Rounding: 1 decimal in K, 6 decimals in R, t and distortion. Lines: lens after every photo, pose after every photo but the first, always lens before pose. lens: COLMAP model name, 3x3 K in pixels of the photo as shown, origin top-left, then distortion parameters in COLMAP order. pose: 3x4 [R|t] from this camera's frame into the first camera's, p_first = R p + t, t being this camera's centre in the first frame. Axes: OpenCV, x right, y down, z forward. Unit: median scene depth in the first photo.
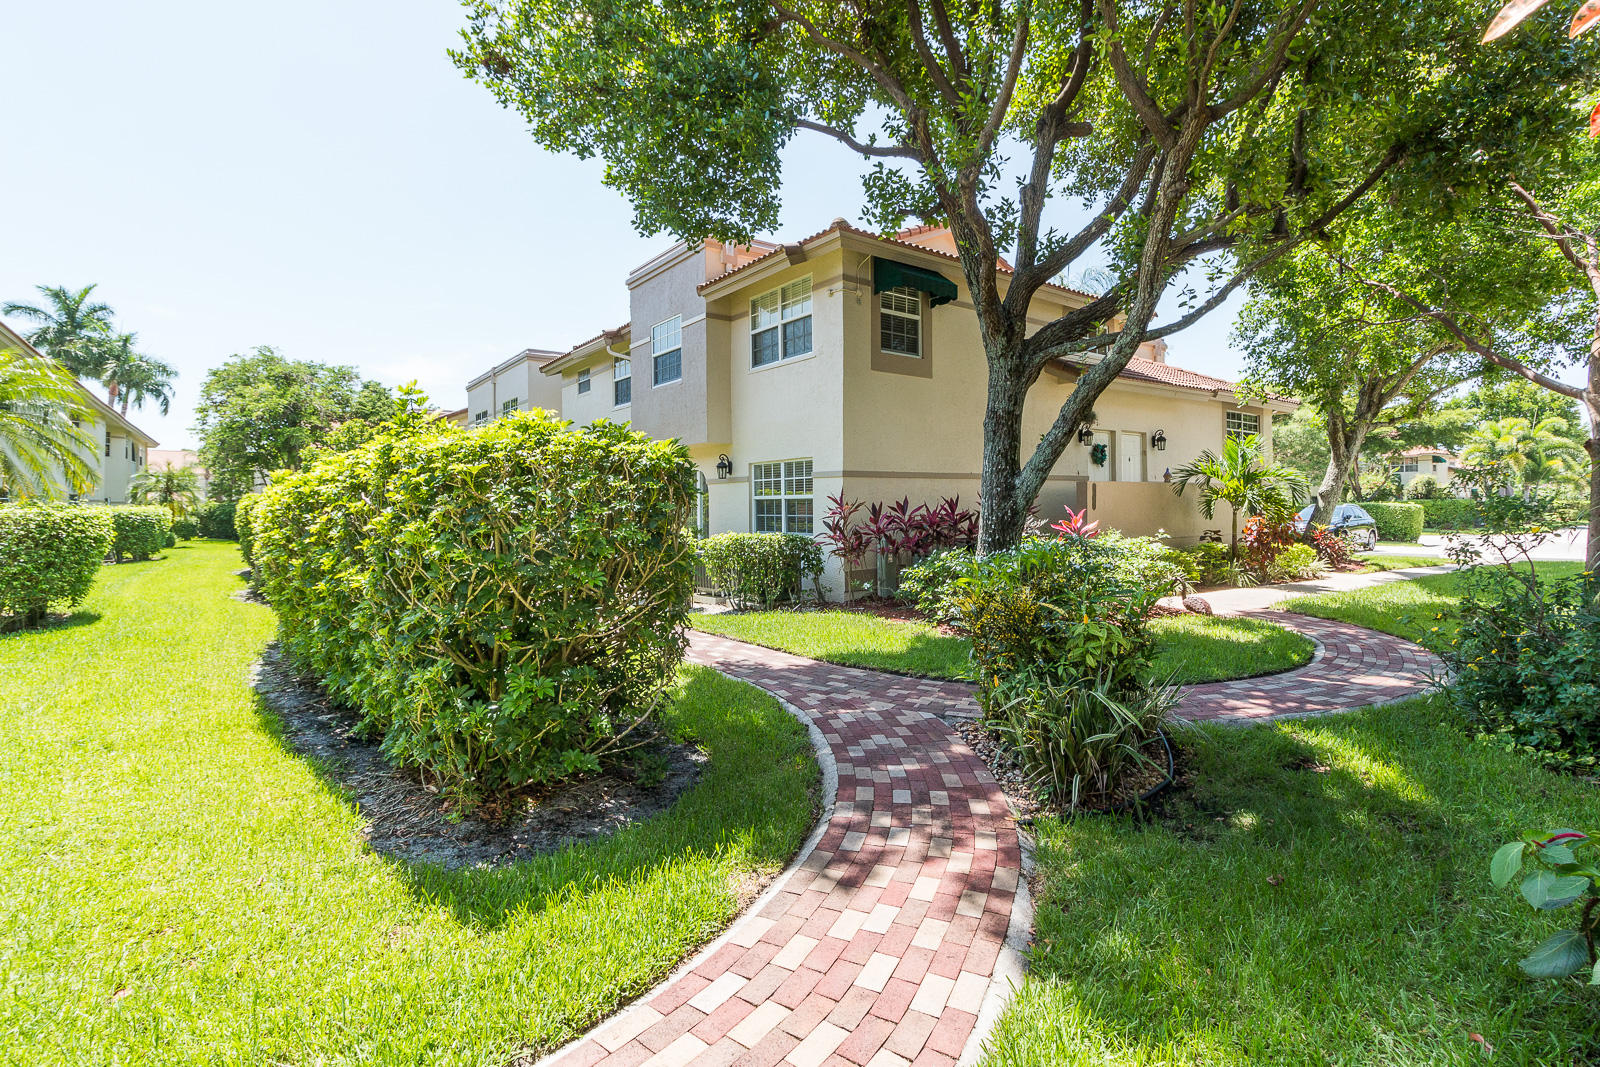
lens RADIAL K [[738.7, 0, 798.4], [0, 738.7, 531.0], [0, 0, 1]] dist [0.004989, -0.005235]
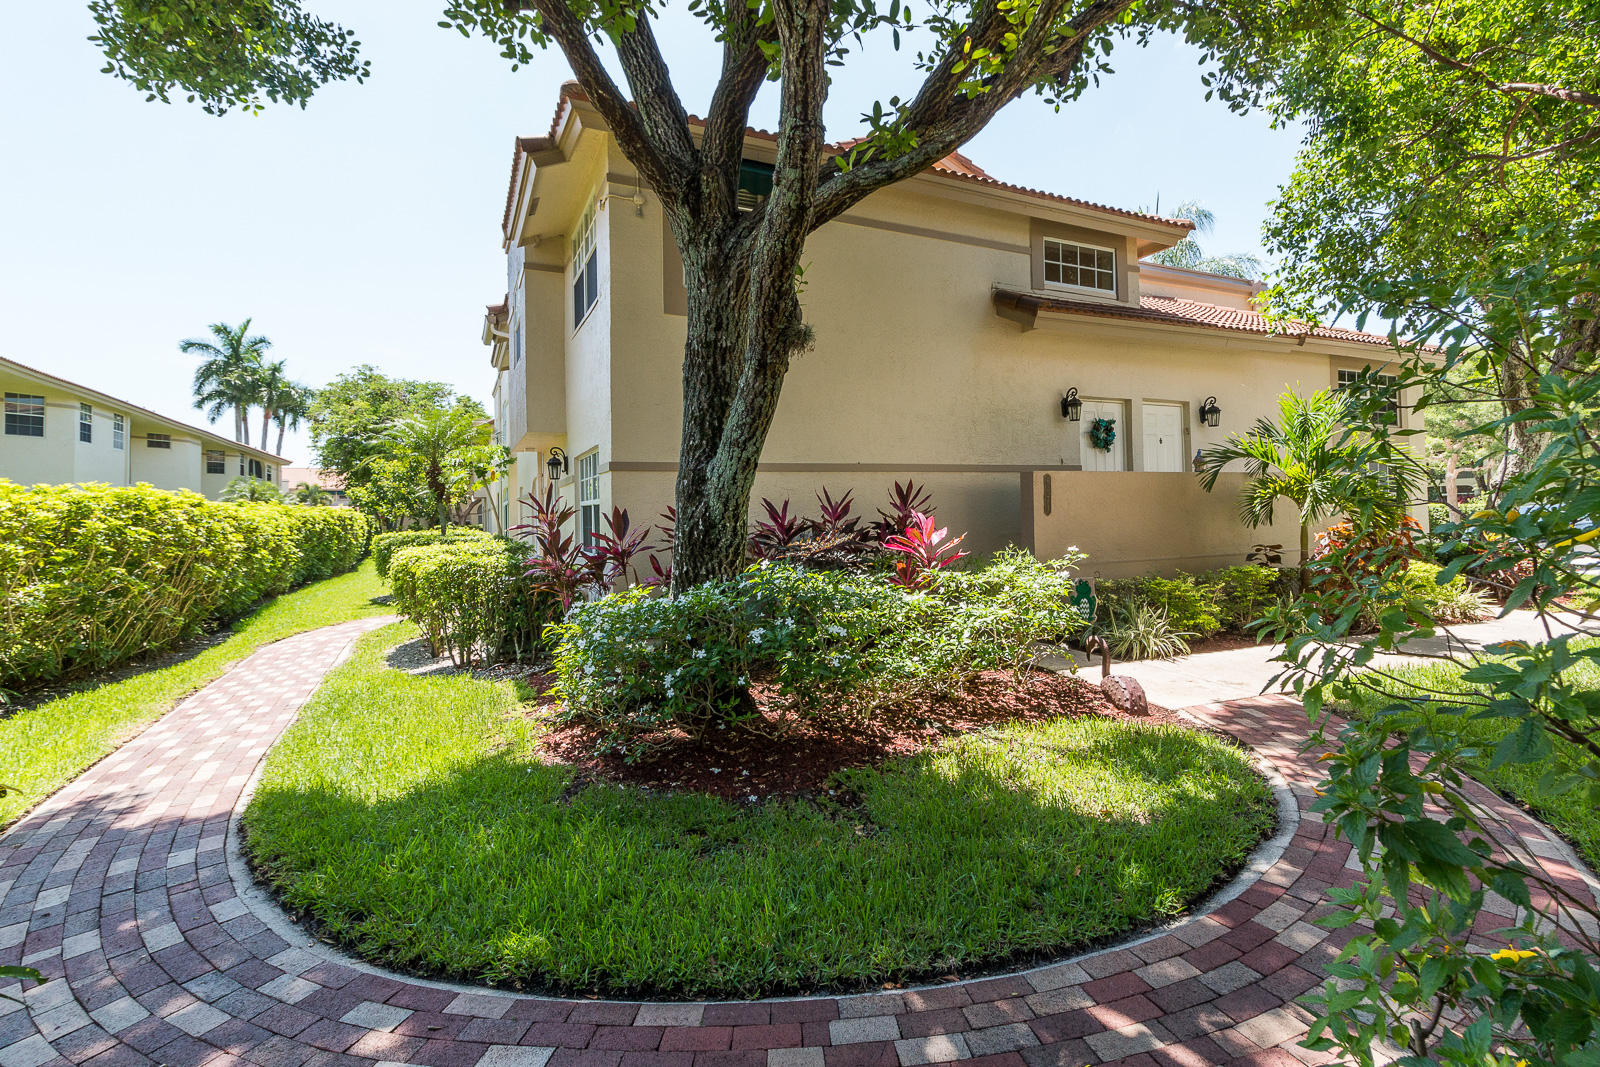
lens RADIAL K [[738.7, 0, 803.4], [0, 738.7, 527.5], [0, 0, 1]] dist [0.004989, -0.005235]
pose [[0.981489, -0.007777, -0.191363, 0.246317], [0.005300, 0.999895, -0.013451, -0.007968], [0.191447, 0.012188, 0.981427, 0.251648]]
